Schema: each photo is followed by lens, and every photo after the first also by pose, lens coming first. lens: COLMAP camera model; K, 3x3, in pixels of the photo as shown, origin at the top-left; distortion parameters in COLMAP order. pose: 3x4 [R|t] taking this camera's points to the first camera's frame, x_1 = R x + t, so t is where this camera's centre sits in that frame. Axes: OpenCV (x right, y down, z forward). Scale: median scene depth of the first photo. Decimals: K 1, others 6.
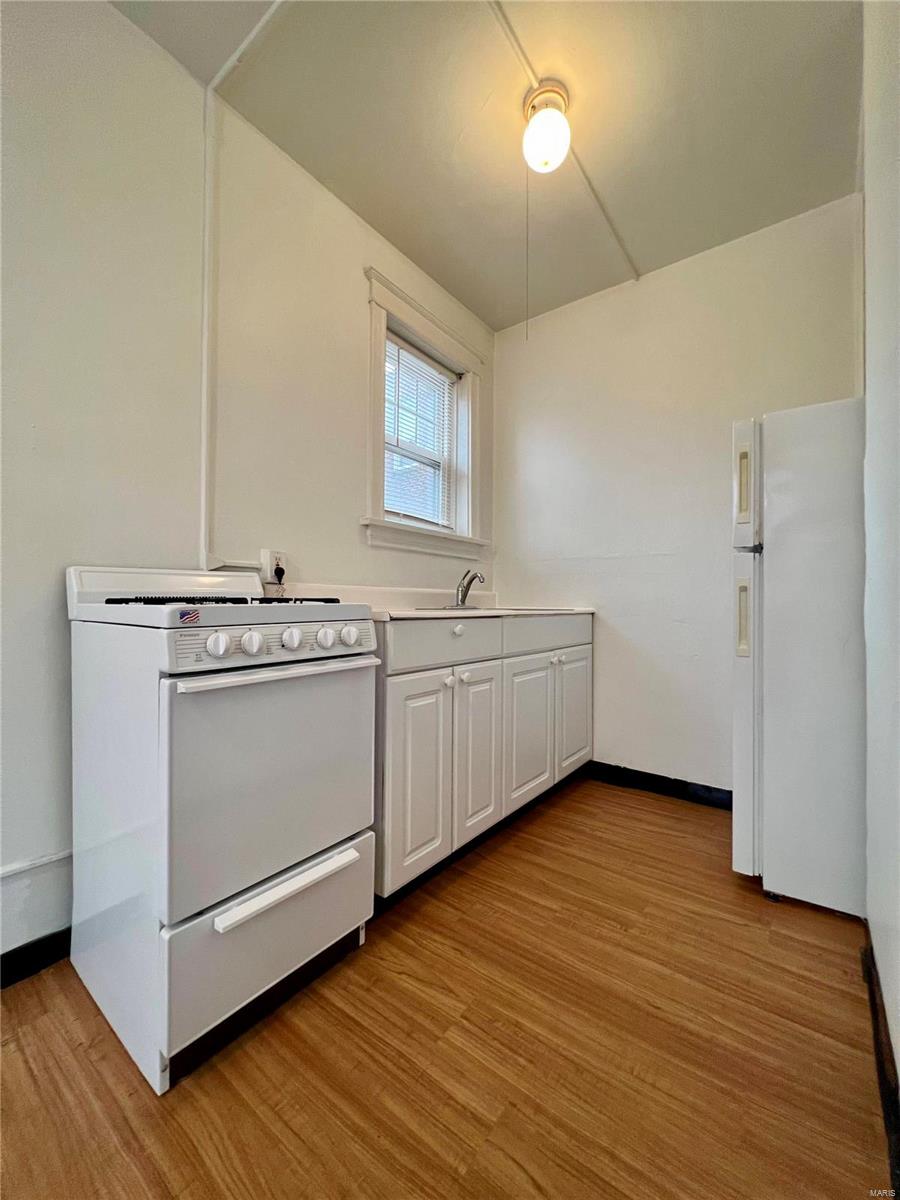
lens RADIAL K [[483.5, 0, 446.7], [0, 483.5, 599.2], [0, 0, 1]] dist [-0.001401, 0.000043]
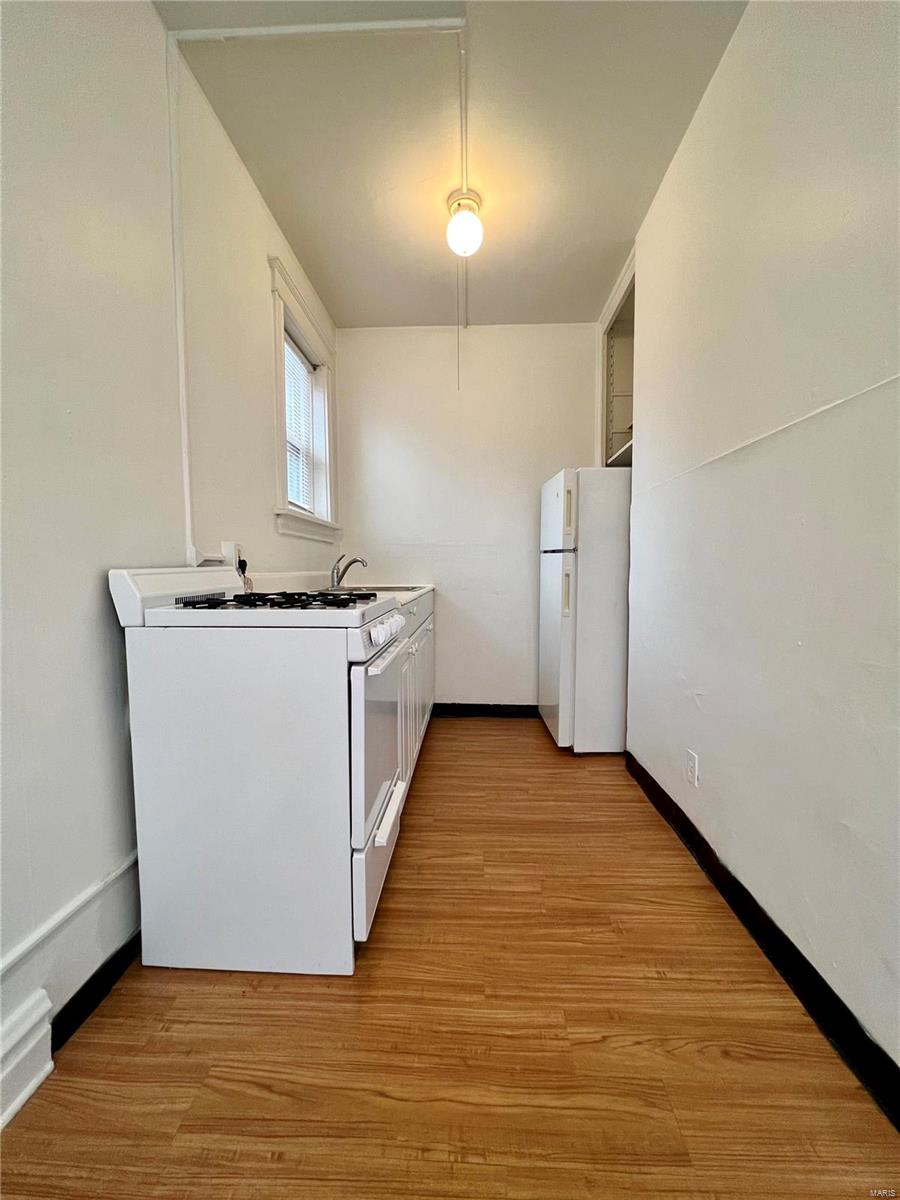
lens RADIAL K [[481.1, 0, 454.5], [0, 481.1, 599.9], [0, 0, 1]] dist [-0.001198, -0.000143]
pose [[0.820596, -0.045868, 0.569665, -0.703799], [0.003116, 0.997118, 0.075796, -0.071200], [-0.571500, -0.060423, 0.818374, -0.124785]]
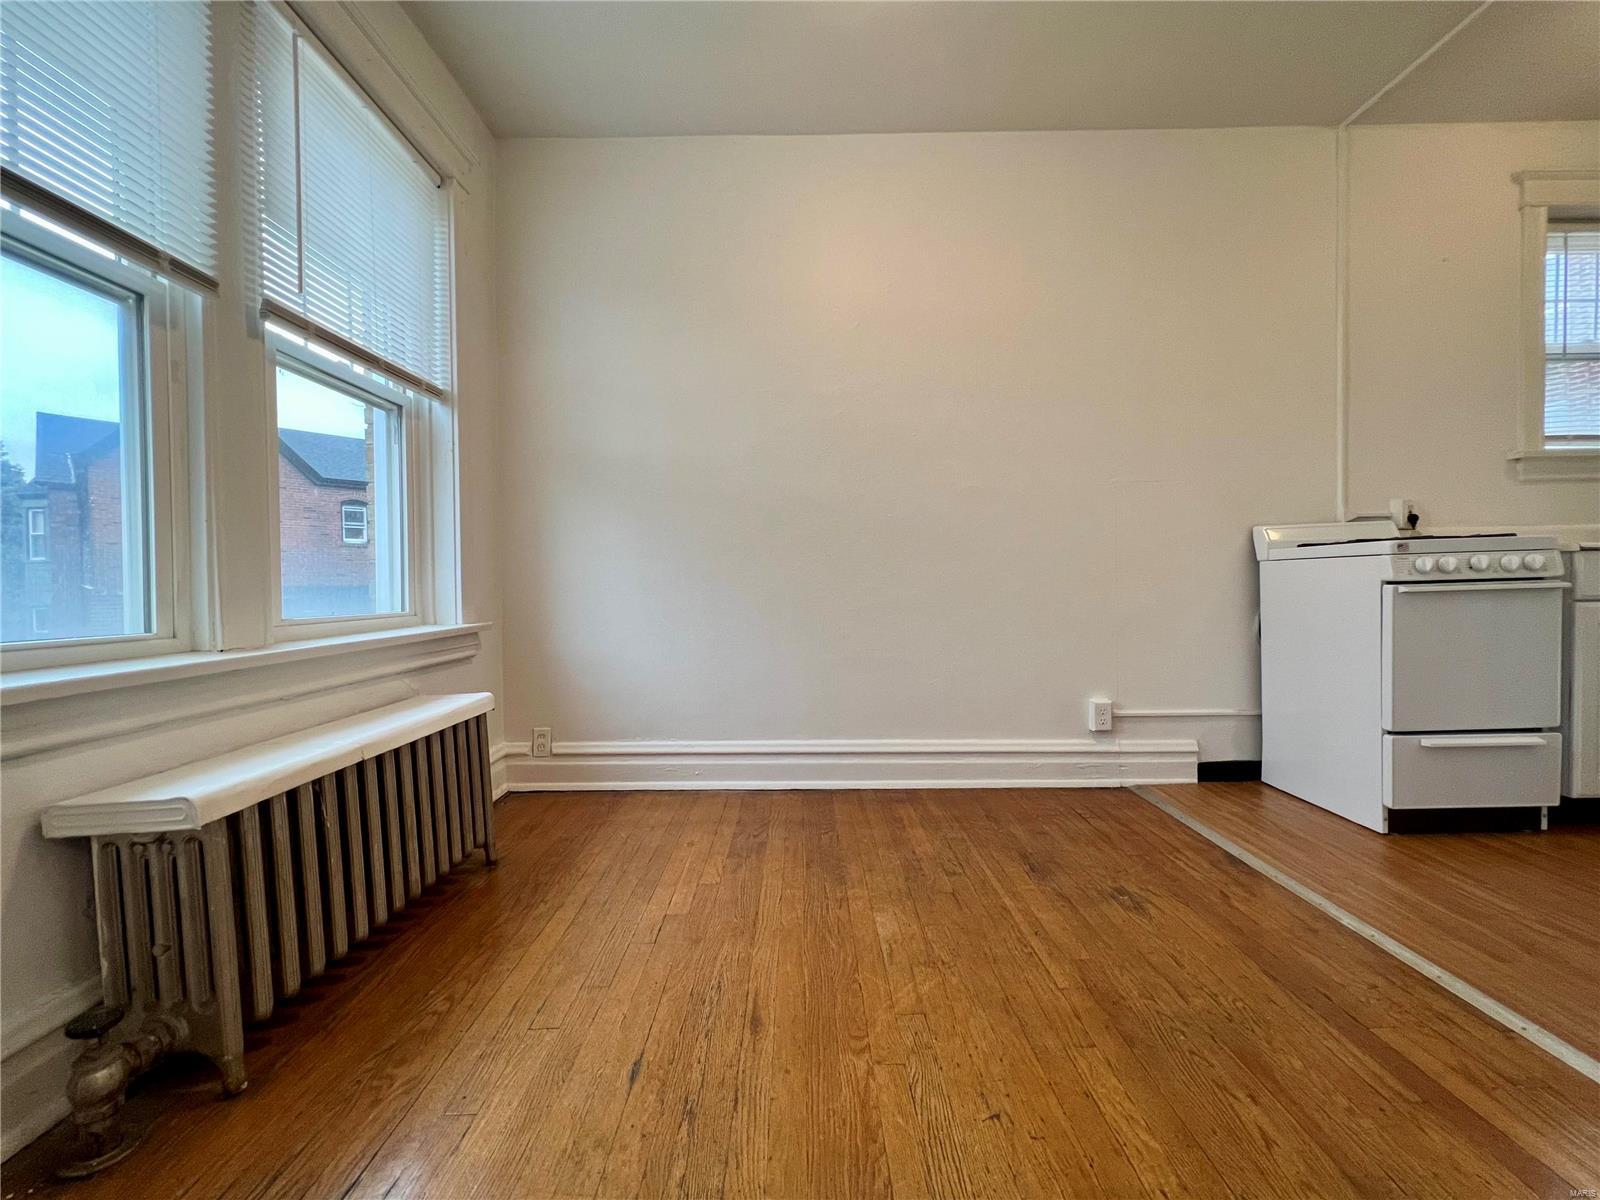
lens RADIAL K [[644.6, 0, 797.9], [0, 644.6, 599.3], [0, 0, 1]] dist [-0.001401, 0.000043]
pose [[0.600858, 0.001701, -0.799354, -0.015396], [0.030095, 0.999241, 0.024748, 0.063352], [0.798789, -0.038926, 0.600350, -1.278330]]
